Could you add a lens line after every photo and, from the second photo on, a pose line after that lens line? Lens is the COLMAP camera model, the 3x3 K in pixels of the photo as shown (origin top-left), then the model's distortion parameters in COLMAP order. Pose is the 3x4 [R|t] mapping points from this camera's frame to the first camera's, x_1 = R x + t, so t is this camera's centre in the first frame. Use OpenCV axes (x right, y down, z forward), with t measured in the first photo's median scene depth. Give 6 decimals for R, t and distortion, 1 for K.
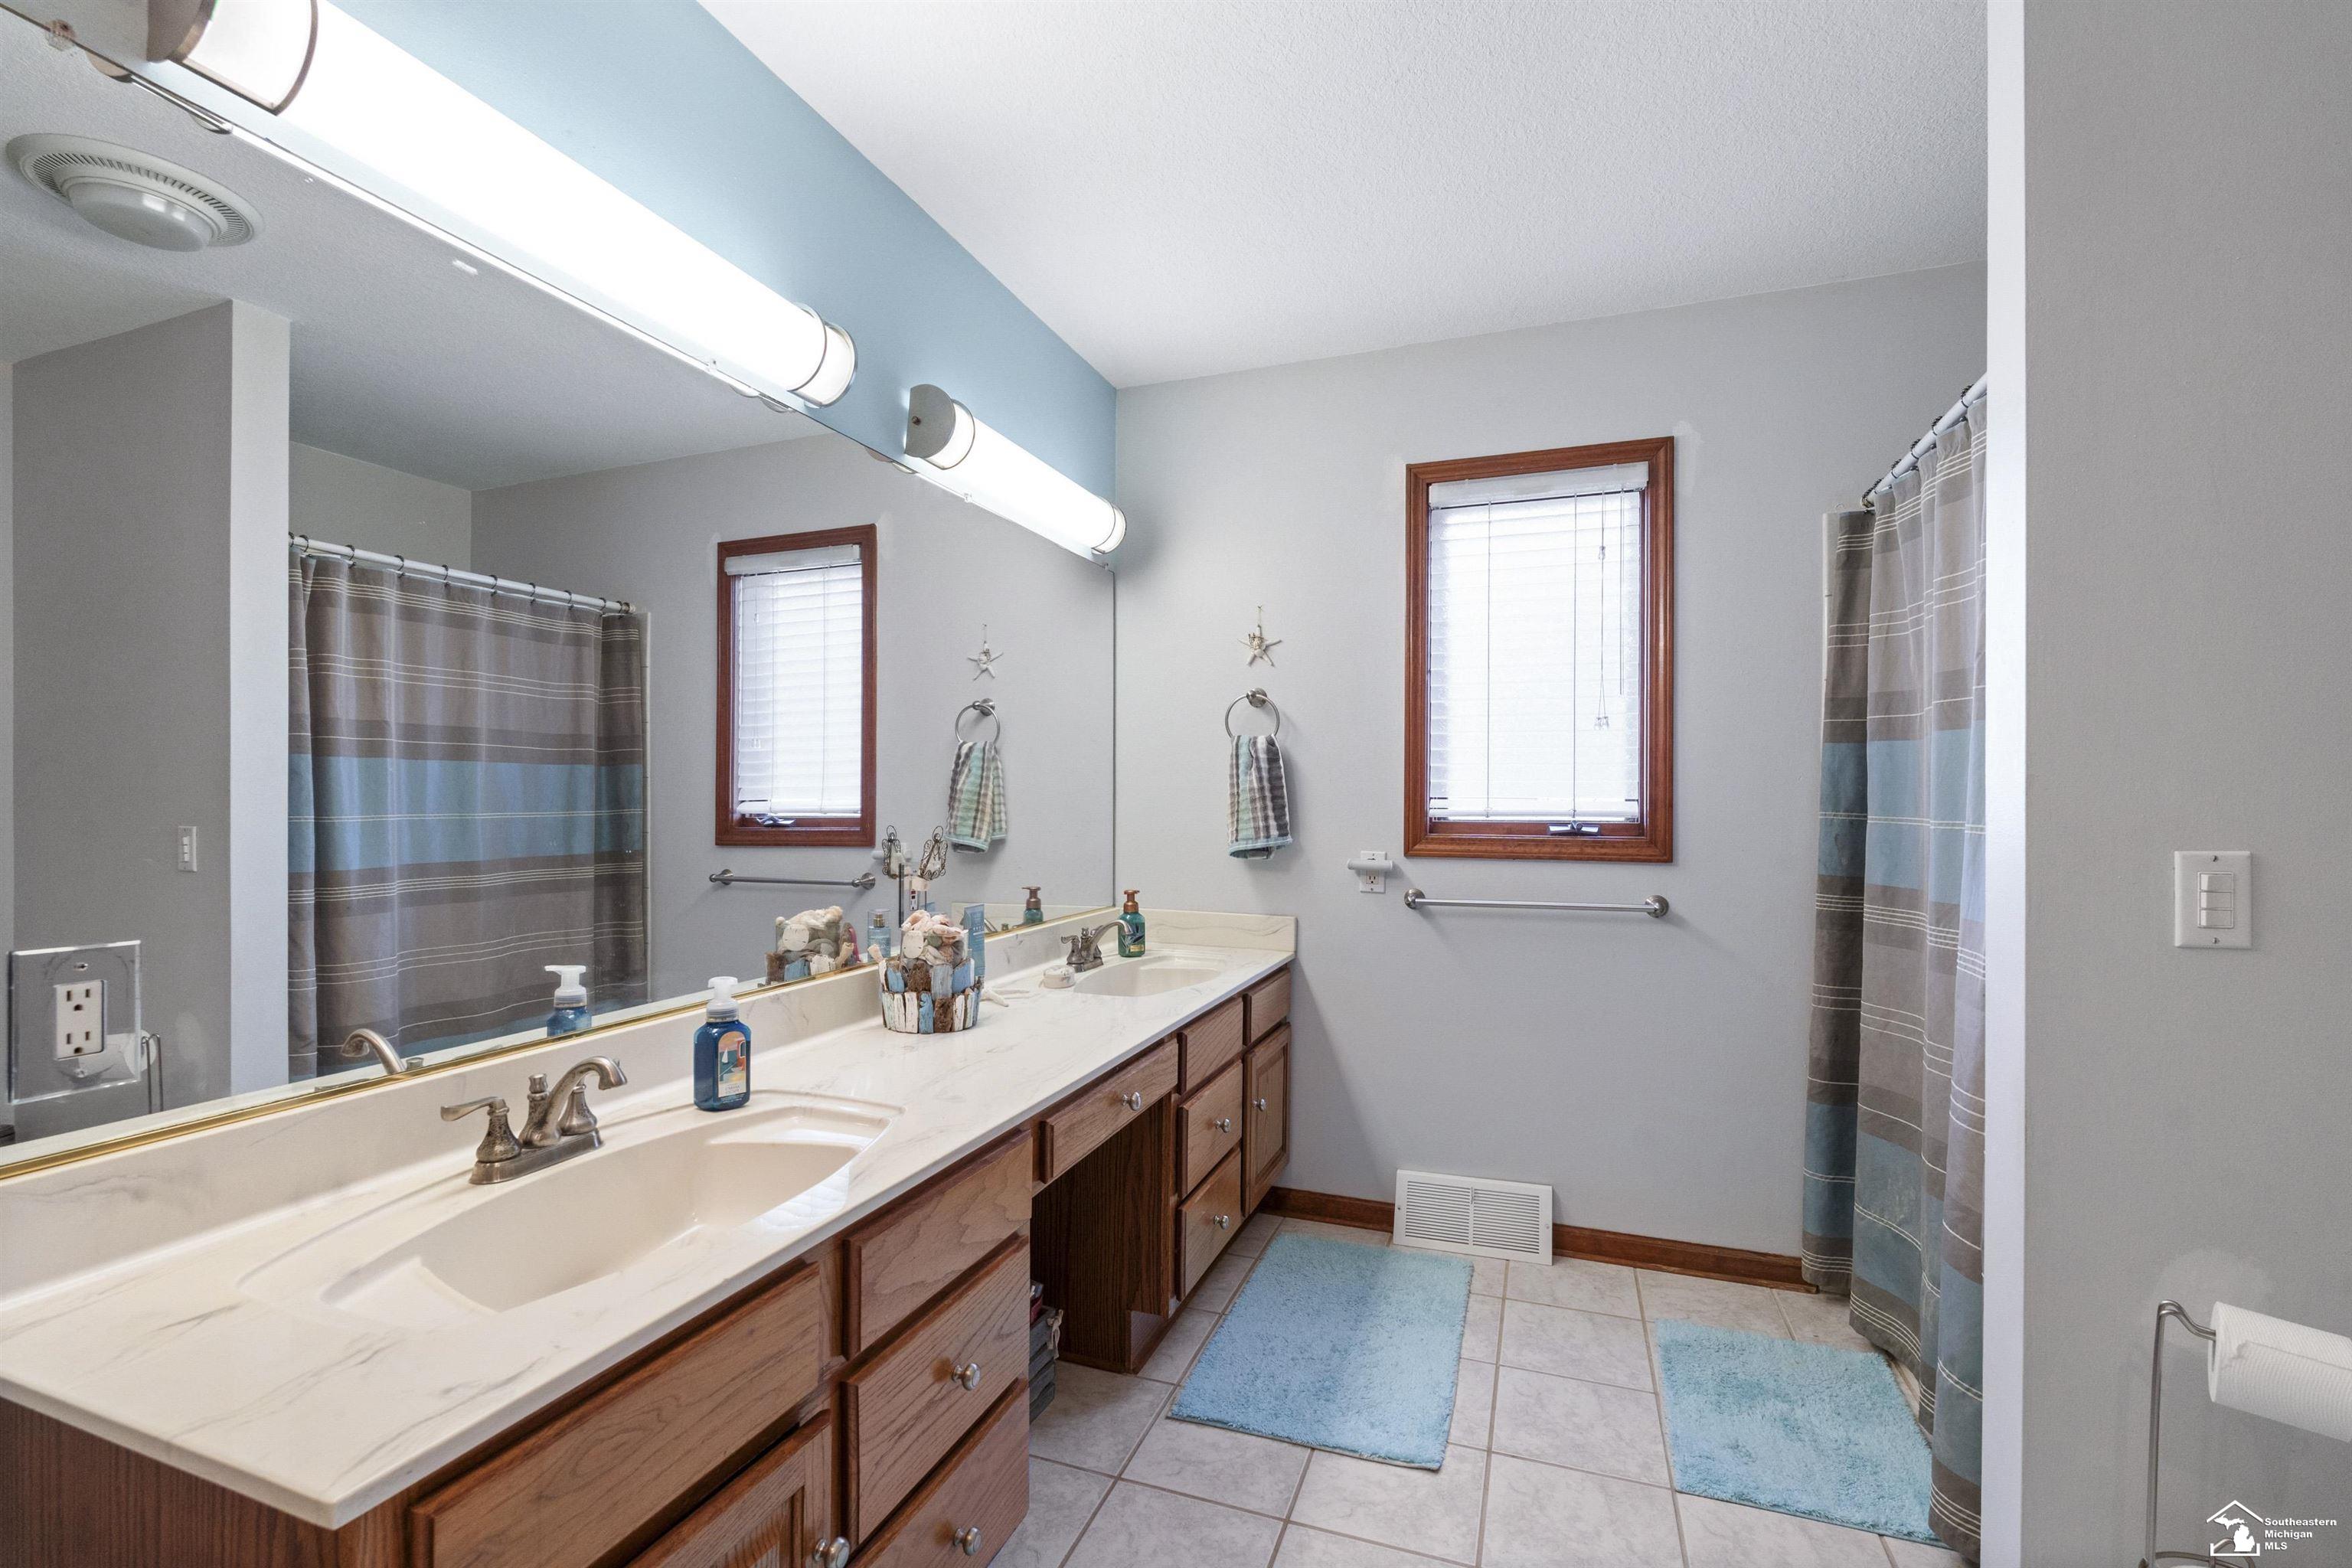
lens RADIAL K [[1032.5, 0, 1180.5], [0, 1032.5, 807.8], [0, 0, 1]] dist [-0.006518, -0.000955]
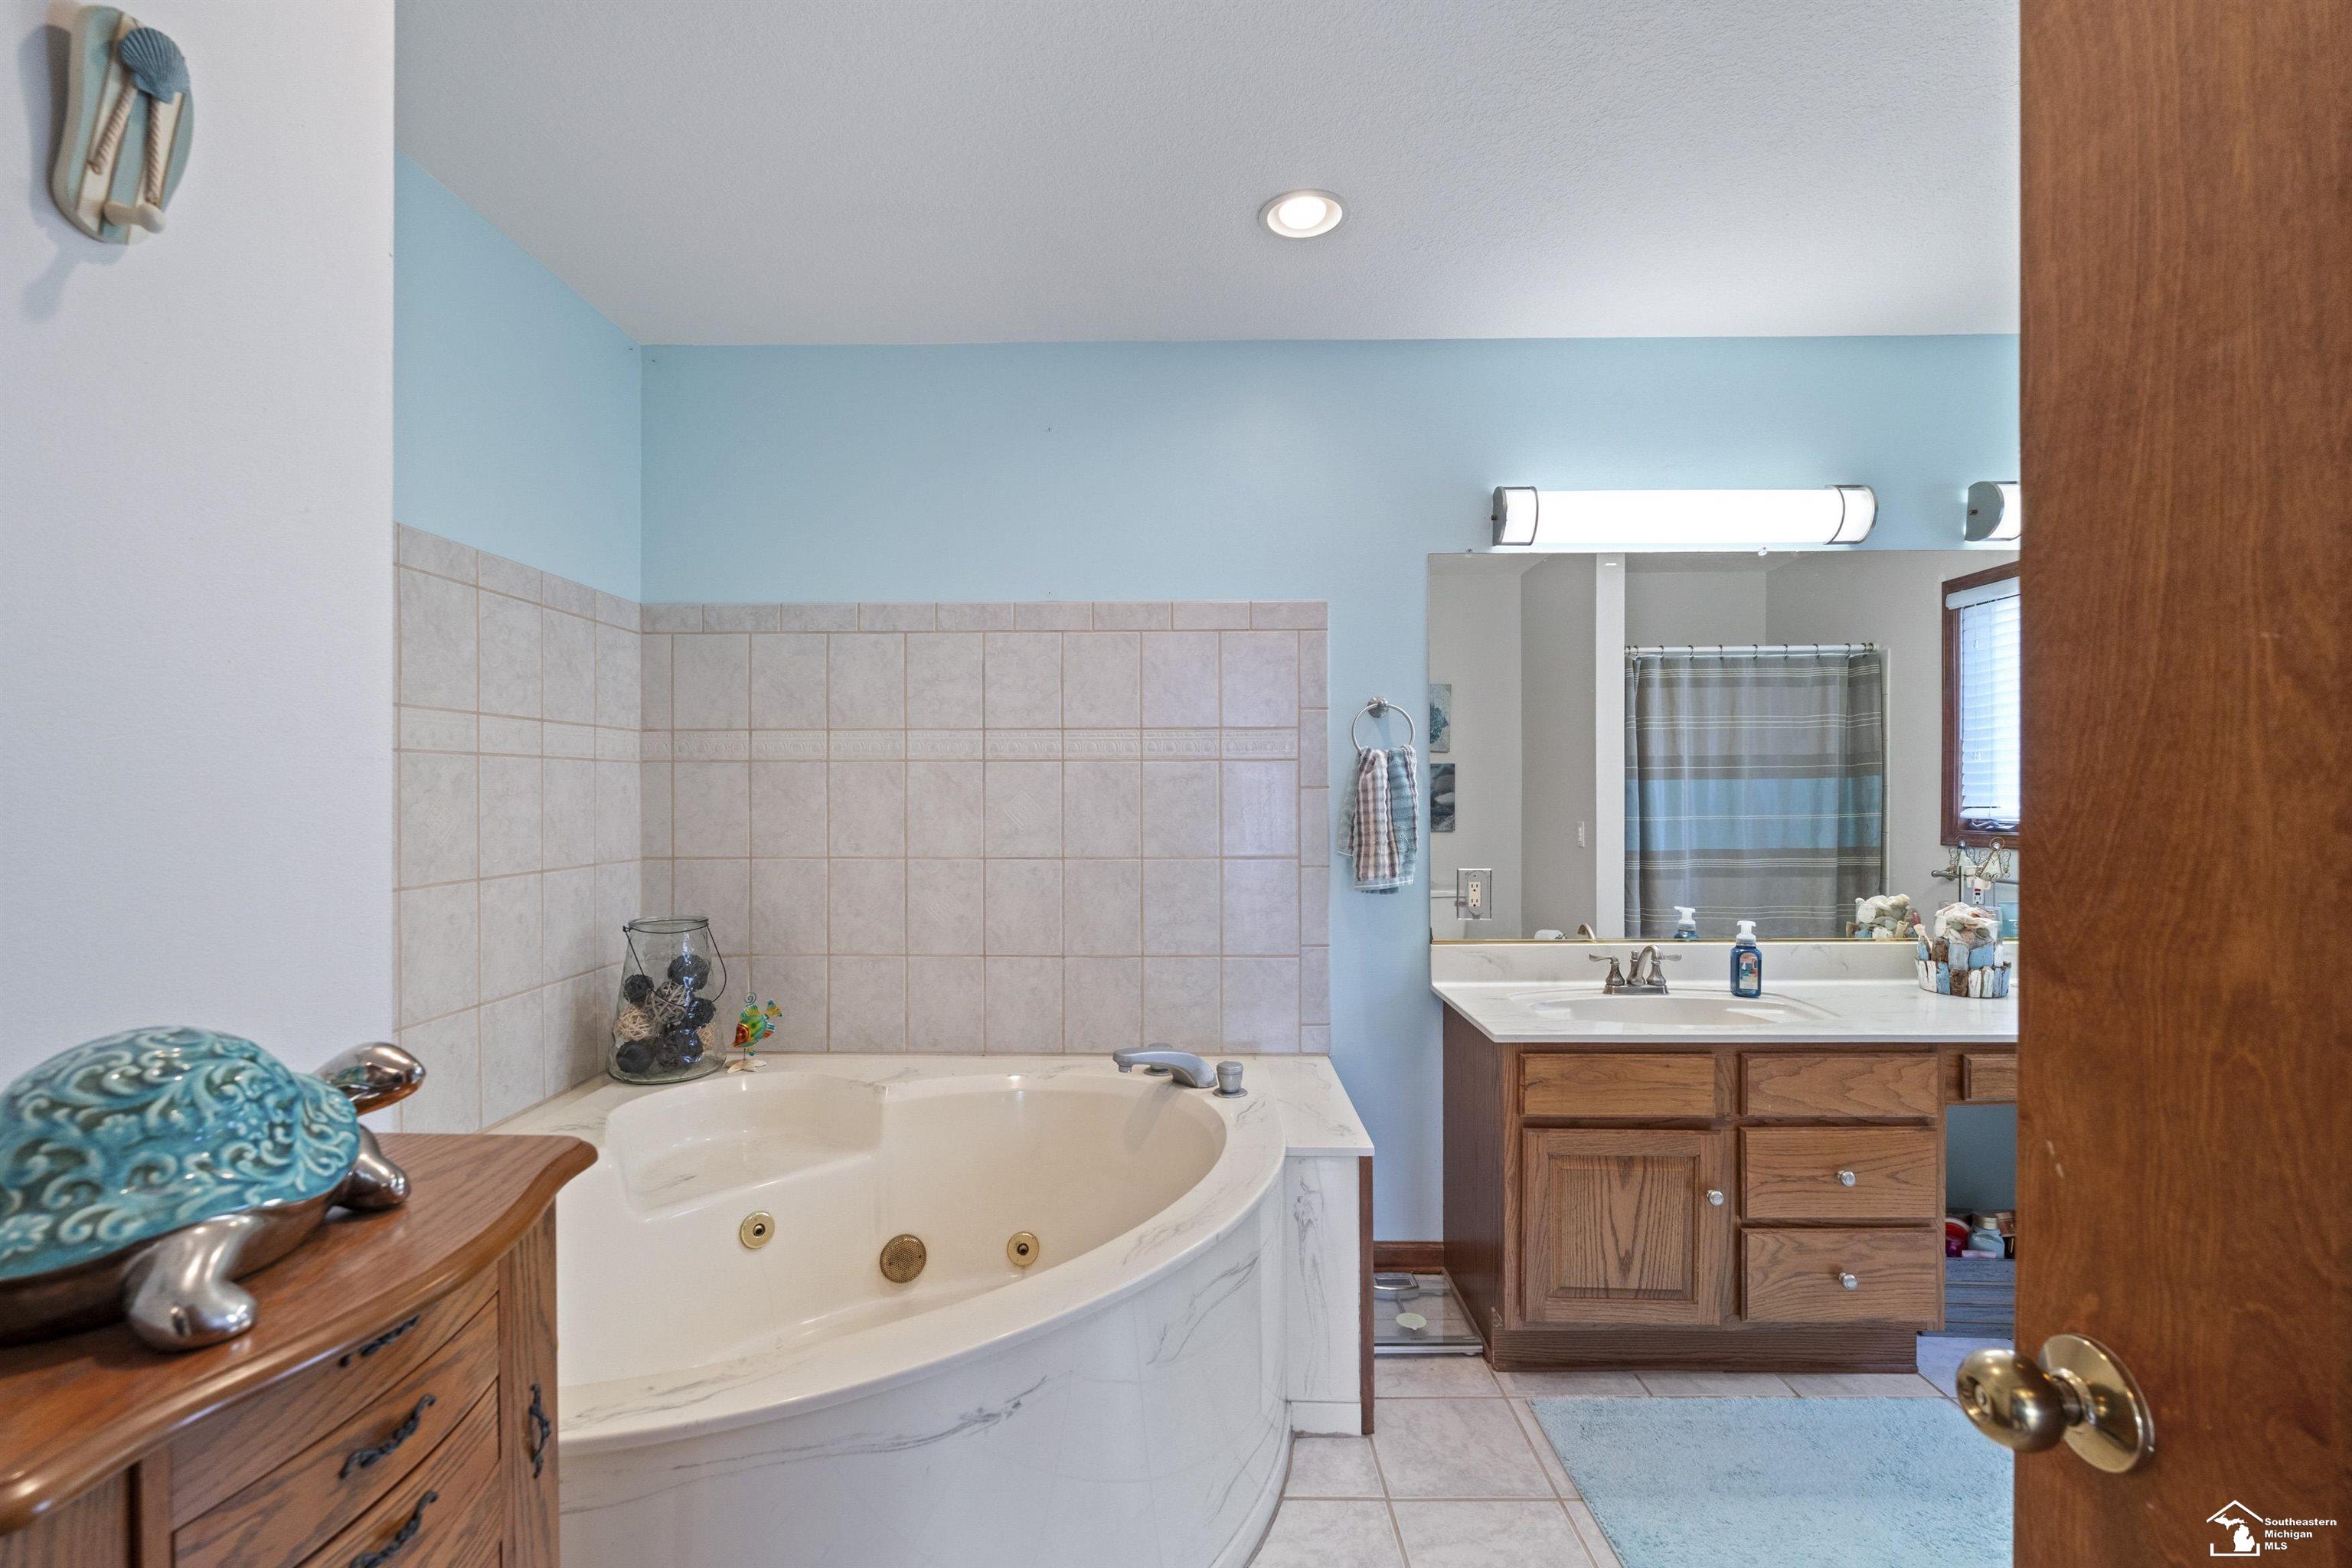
lens RADIAL K [[1032.5, 0, 1178.9], [0, 1032.5, 792.6], [0, 0, 1]] dist [-0.006518, -0.000955]
pose [[0.344641, -0.003477, -0.938728, 0.415751], [-0.002211, 0.999987, -0.004516, -0.019668], [0.938732, 0.003632, 0.344629, -0.237805]]
